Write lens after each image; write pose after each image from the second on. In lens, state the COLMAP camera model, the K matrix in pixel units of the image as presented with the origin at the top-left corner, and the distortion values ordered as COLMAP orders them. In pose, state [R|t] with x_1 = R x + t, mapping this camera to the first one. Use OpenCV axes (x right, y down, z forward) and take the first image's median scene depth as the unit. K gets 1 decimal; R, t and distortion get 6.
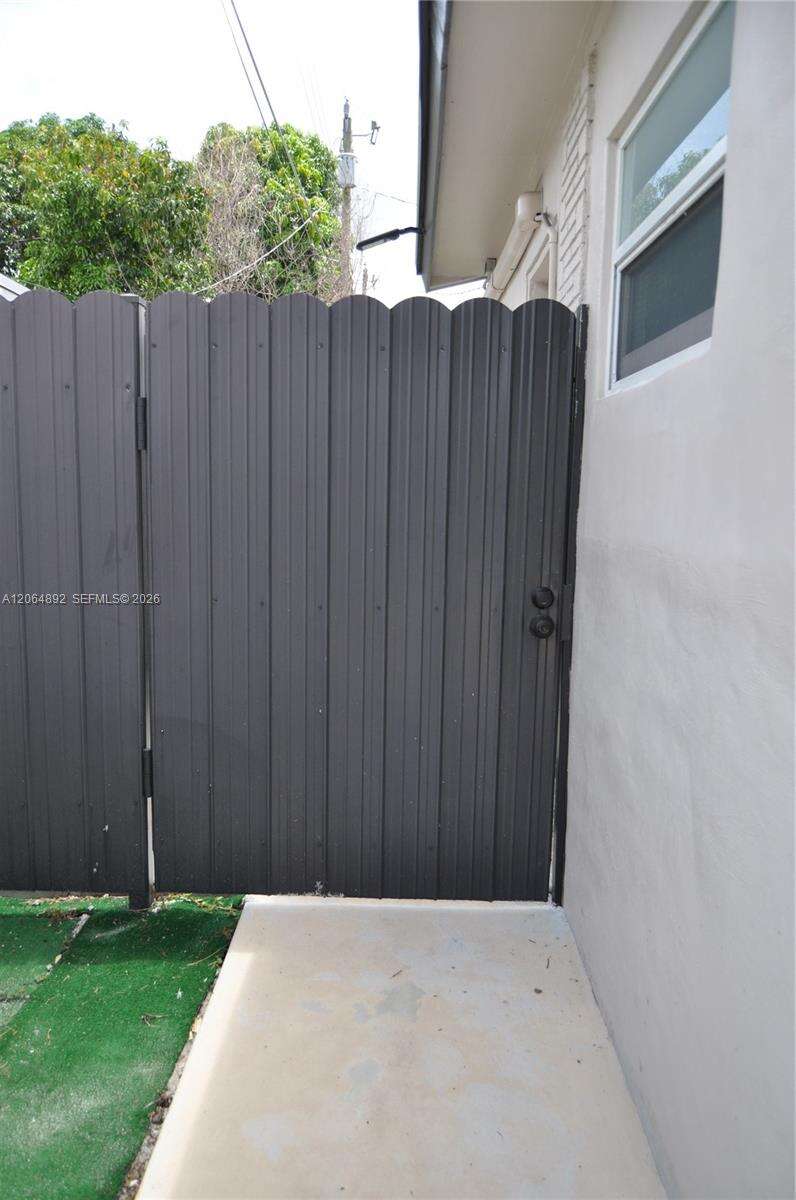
lens RADIAL K [[947.5, 0, 395.5], [0, 947.5, 624.0], [0, 0, 1]] dist [-0.017573, -0.004738]
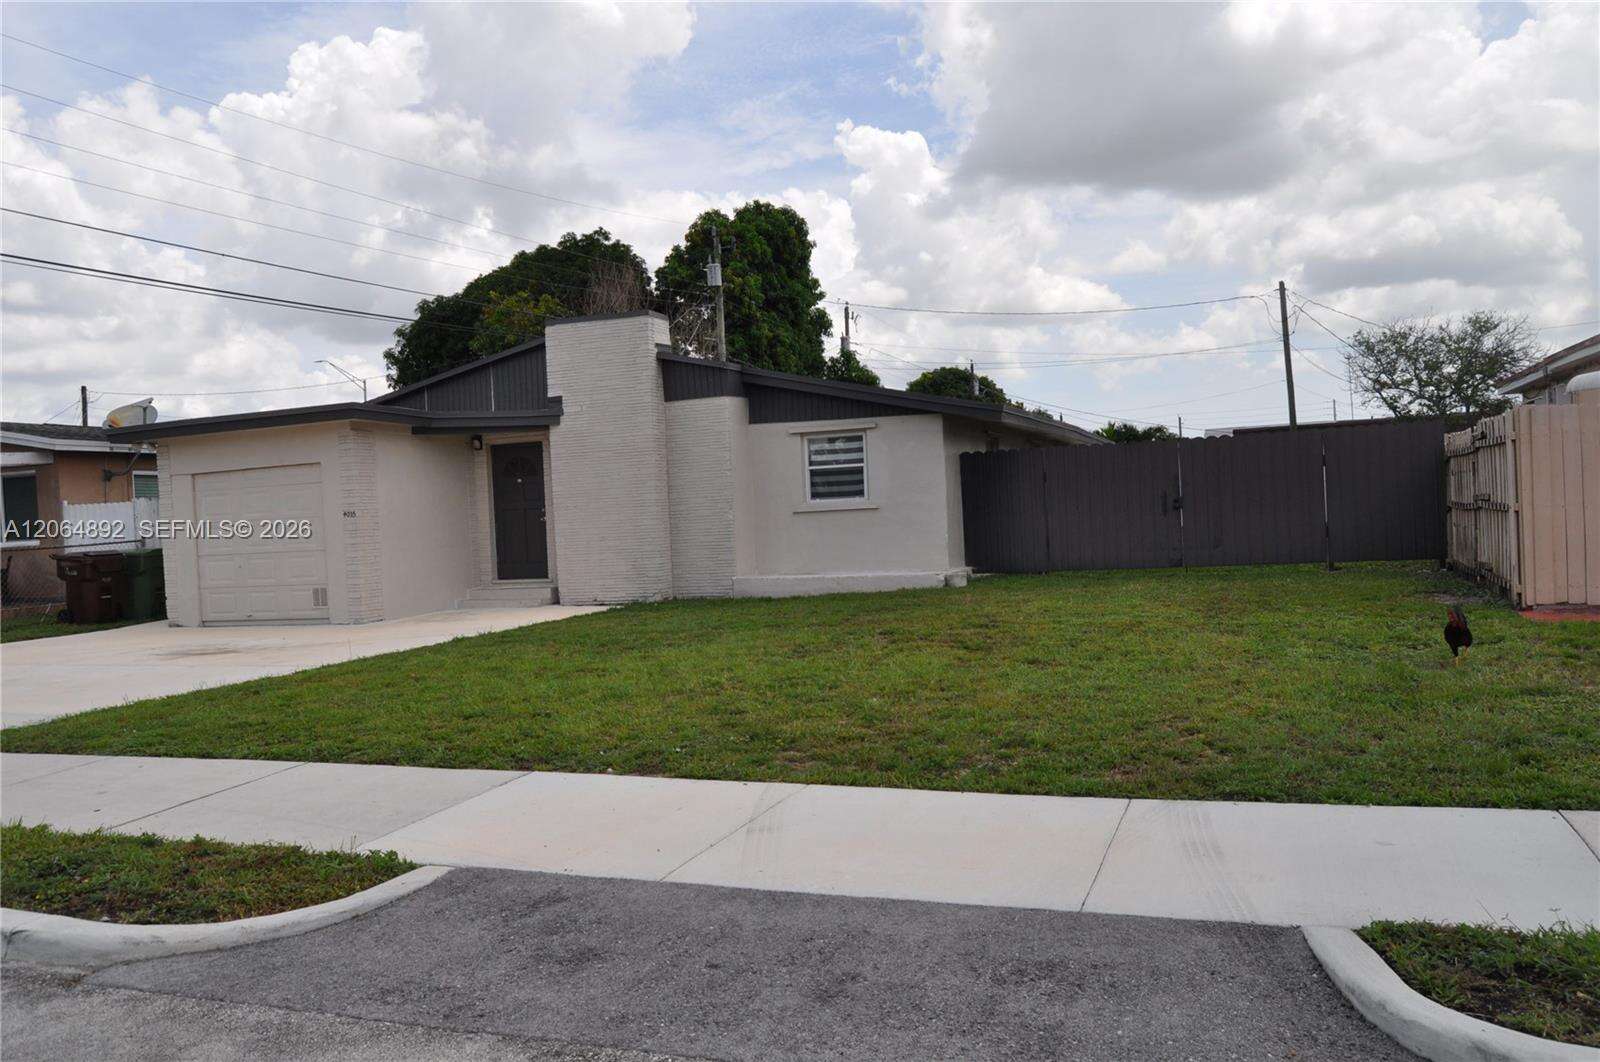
lens RADIAL K [[1254.3, 0, 800.0], [0, 1254.3, 531.0], [0, 0, 1]] dist [-0.012081, -0.002491]
pose [[0.936044, -0.052875, -0.347888, 0.564942], [0.010842, 0.992510, -0.121679, 0.083791], [0.351716, 0.110125, 0.929606, -0.500441]]
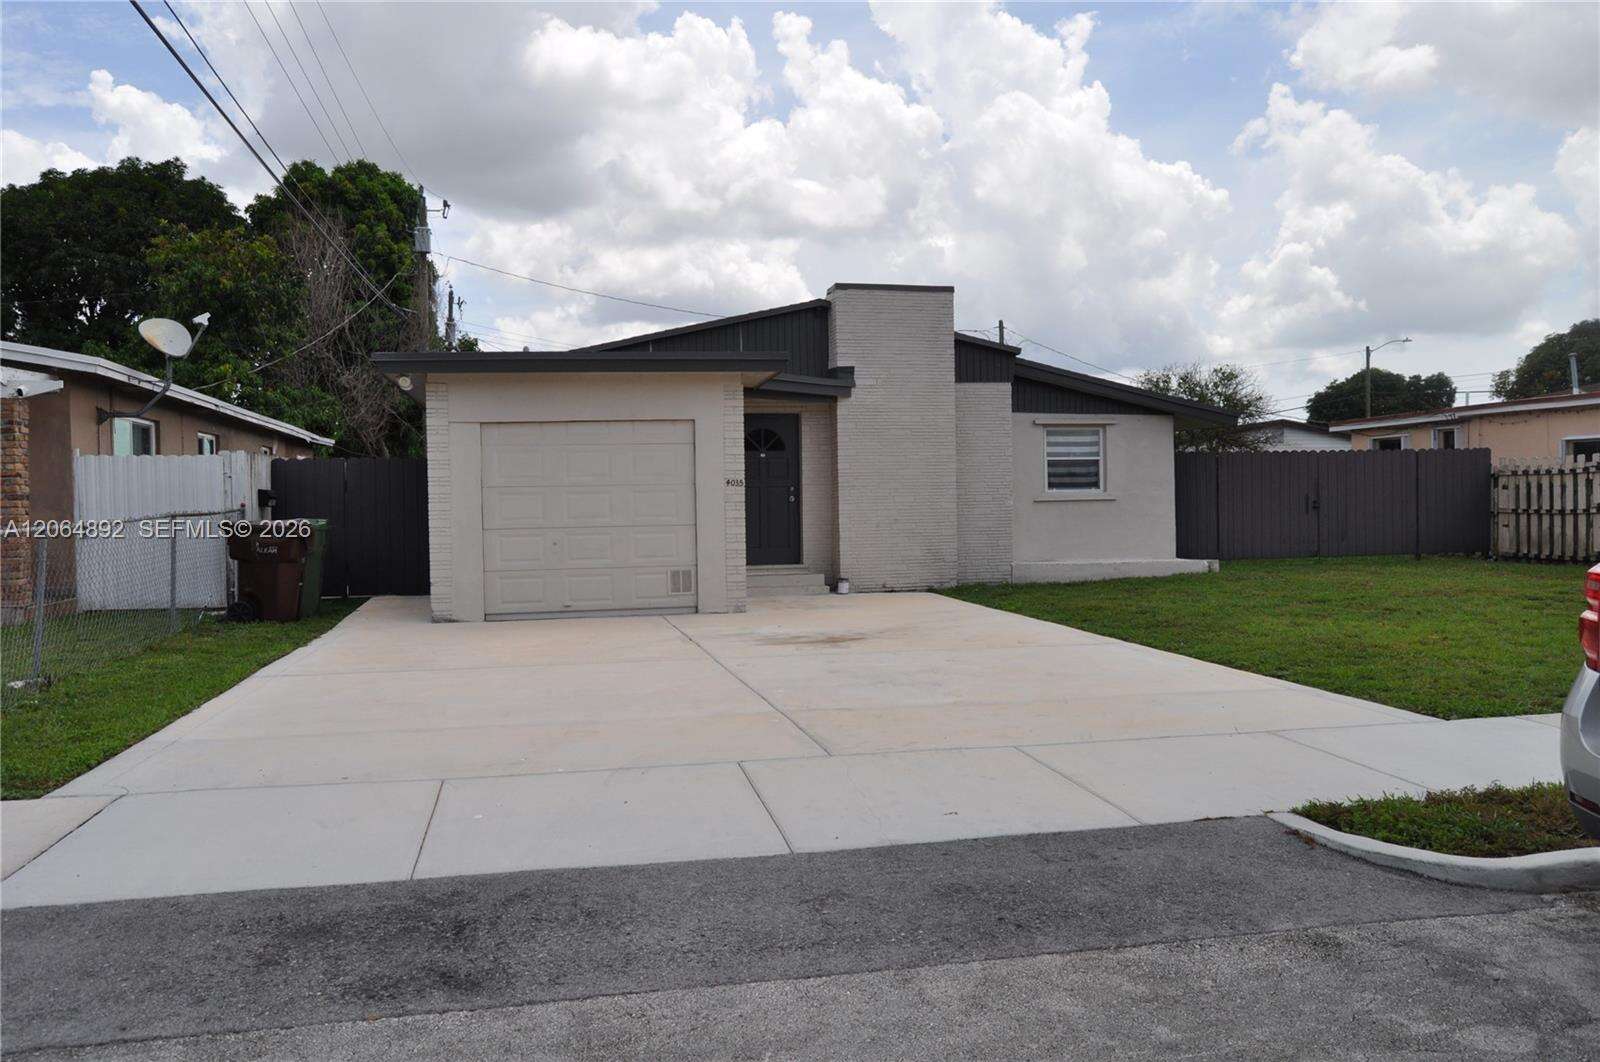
lens RADIAL K [[1263.4, 0, 802.4], [0, 1263.4, 520.0], [0, 0, 1]] dist [-0.017573, -0.004738]
pose [[0.976275, -0.030829, 0.214330, 0.055632], [0.058037, 0.990852, -0.121832, 0.079468], [-0.208614, 0.131381, 0.969133, -0.521872]]
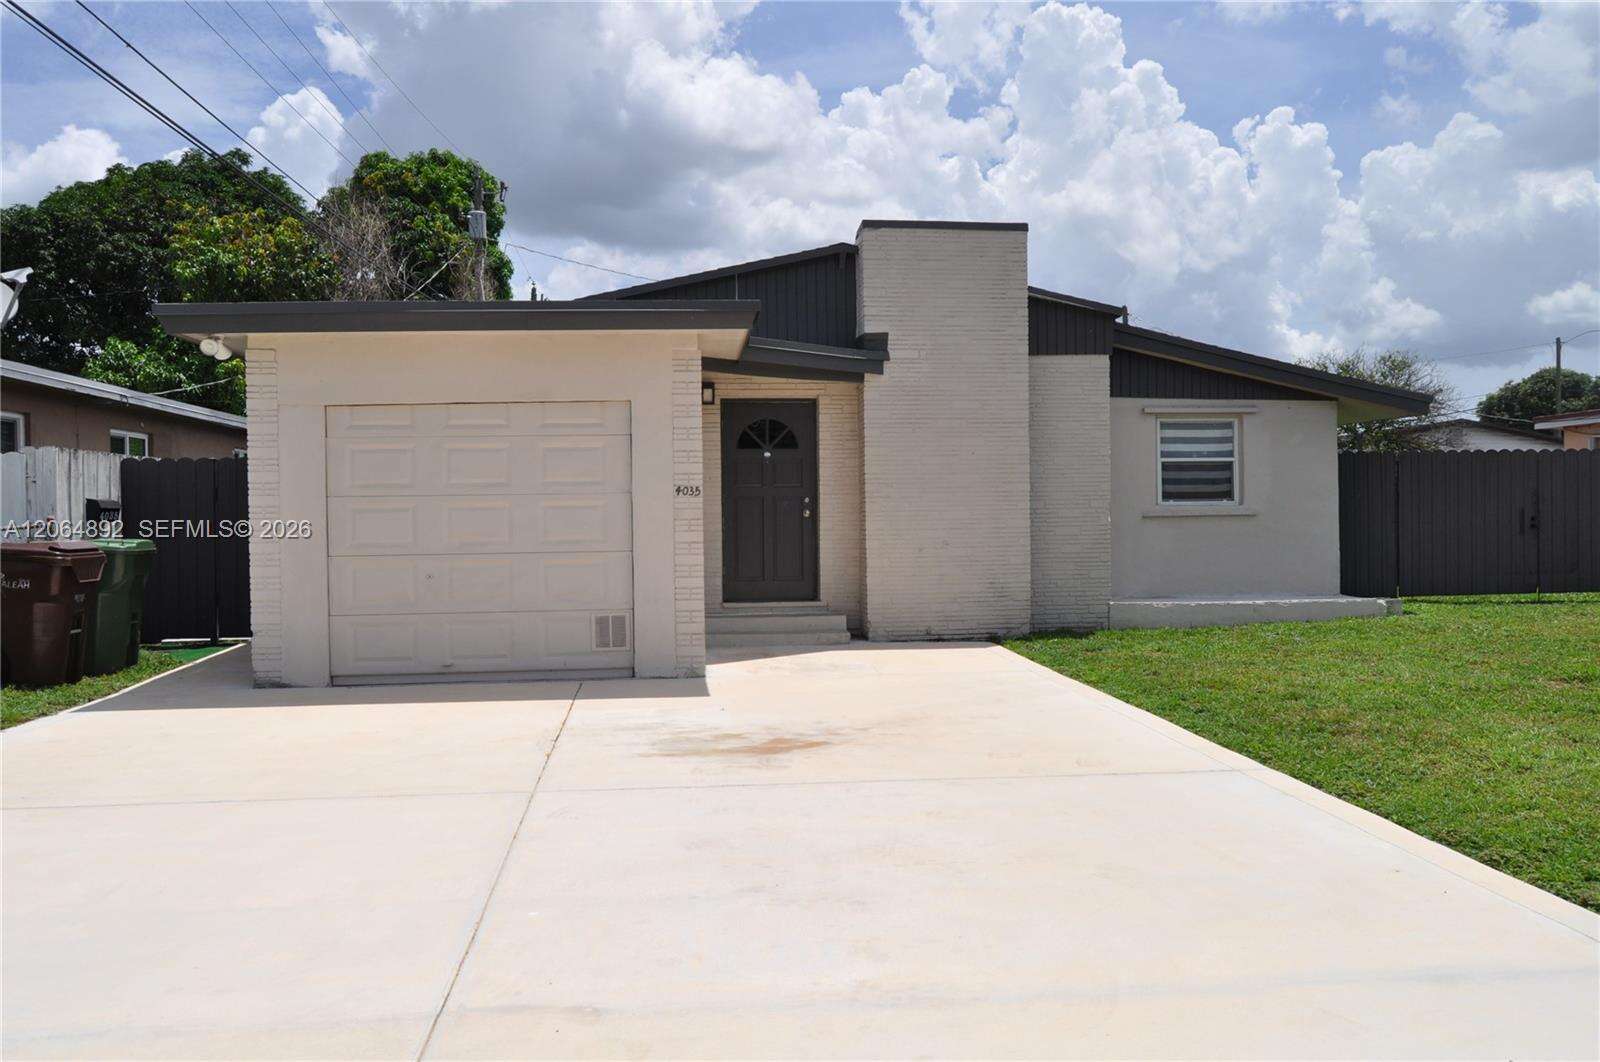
lens RADIAL K [[1263.4, 0, 802.4], [0, 1263.4, 520.0], [0, 0, 1]] dist [-0.017573, -0.004738]
pose [[0.993739, -0.024980, 0.108897, 0.134724], [0.039627, 0.990122, -0.134495, 0.057099], [-0.104462, 0.137968, 0.984912, -0.369931]]
